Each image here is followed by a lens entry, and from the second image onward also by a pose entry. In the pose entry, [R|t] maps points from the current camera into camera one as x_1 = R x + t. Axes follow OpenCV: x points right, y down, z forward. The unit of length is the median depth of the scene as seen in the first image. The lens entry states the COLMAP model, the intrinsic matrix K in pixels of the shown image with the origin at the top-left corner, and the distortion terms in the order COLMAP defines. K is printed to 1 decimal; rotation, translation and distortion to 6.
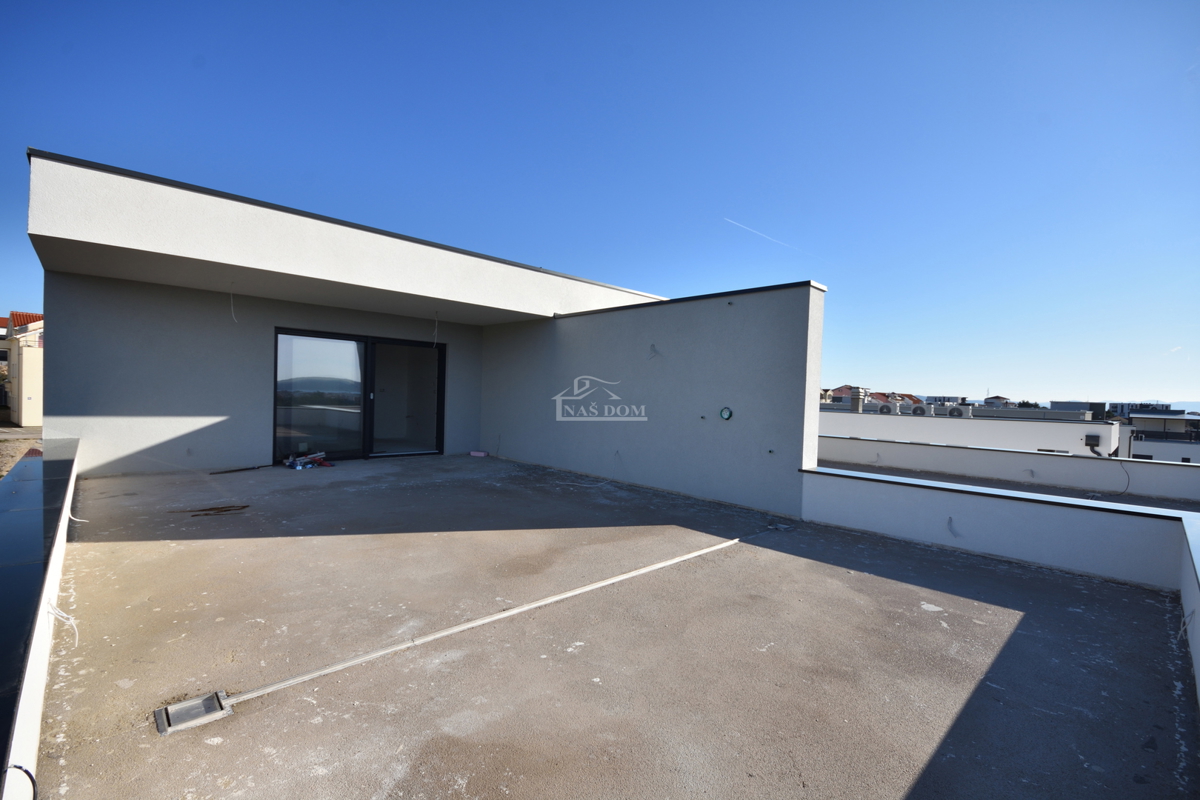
lens RADIAL K [[528.5, 0, 605.2], [0, 528.5, 403.8], [0, 0, 1]] dist [0.007867, -0.006749]
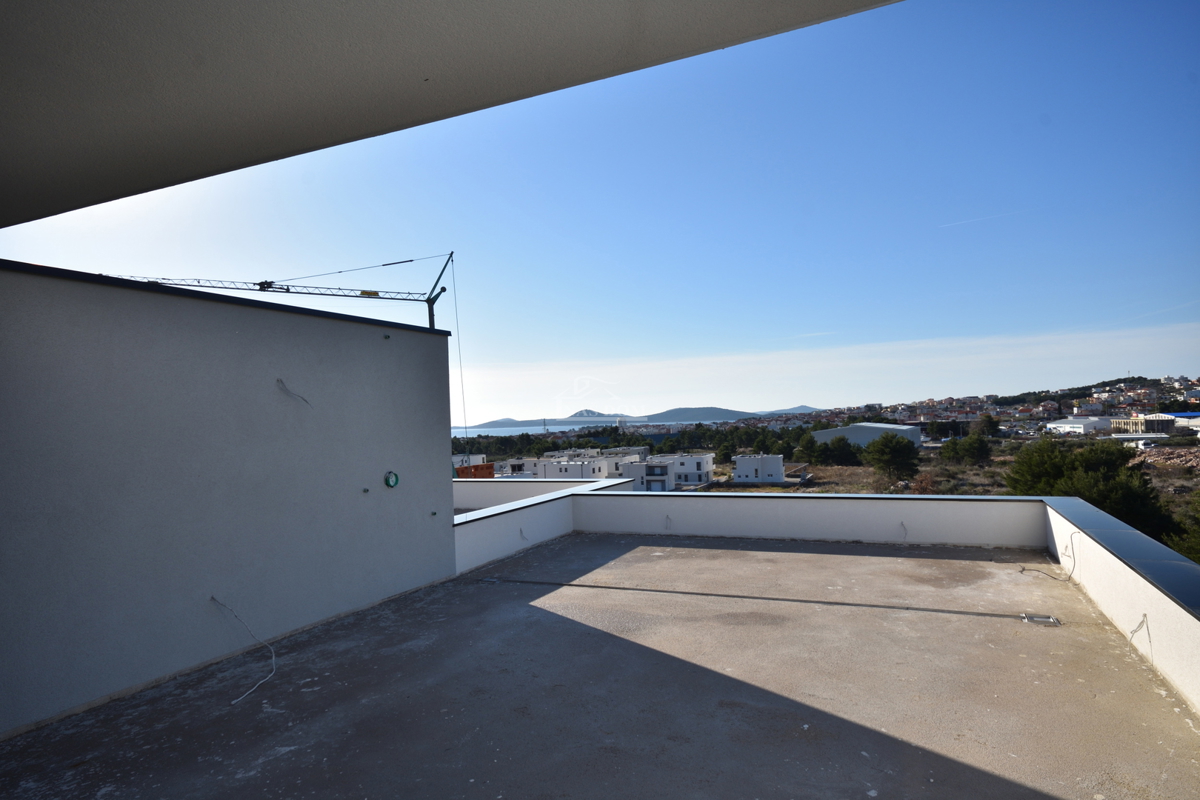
lens RADIAL K [[698.2, 0, 593.8], [0, 698.2, 399.3], [0, 0, 1]] dist [0.020129, 0.002329]
pose [[-0.367603, 0.005229, 0.929968, -0.920157], [0.040215, 0.999138, 0.010279, -0.108135], [-0.929113, 0.041177, -0.367496, 1.223282]]
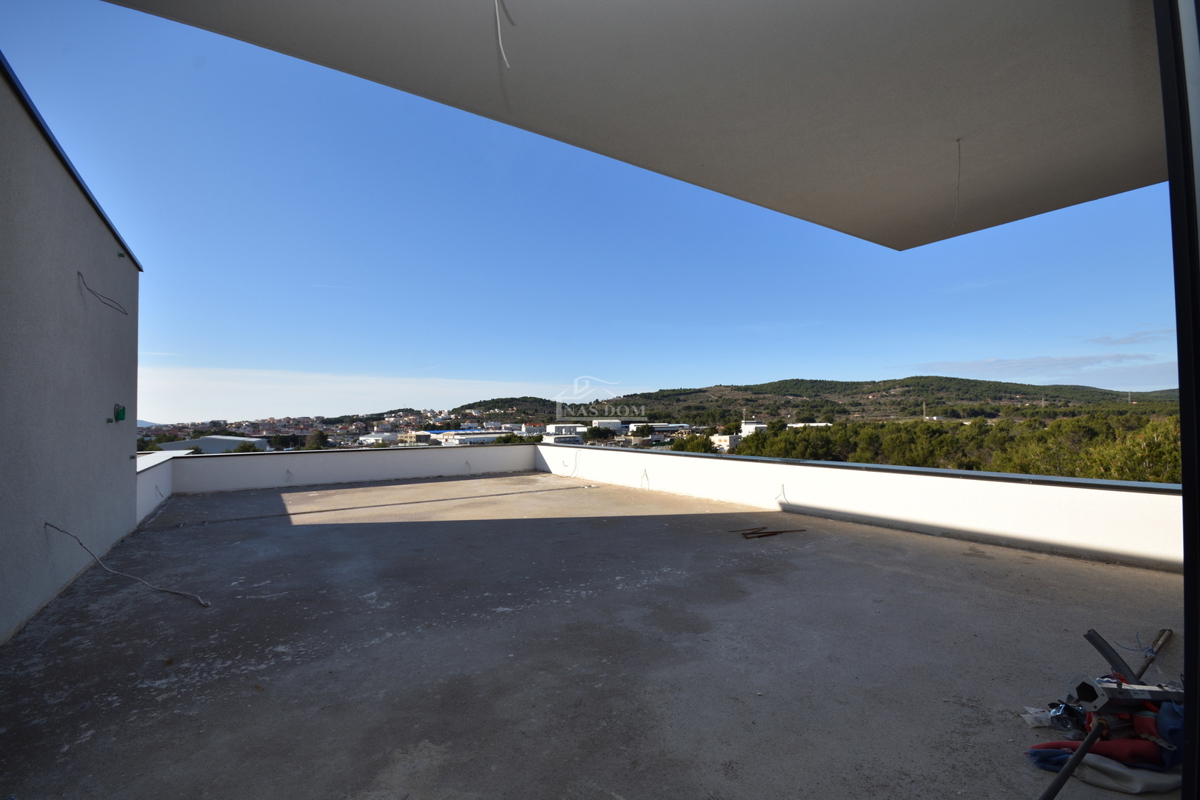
lens RADIAL K [[528.5, 0, 601.0], [0, 528.5, 402.9], [0, 0, 1]] dist [0.007867, -0.006749]
pose [[-0.982521, -0.018056, 0.185276, -0.562115], [-0.020412, 0.999733, -0.010817, 0.003232], [-0.185031, -0.014410, -0.982627, 1.756643]]
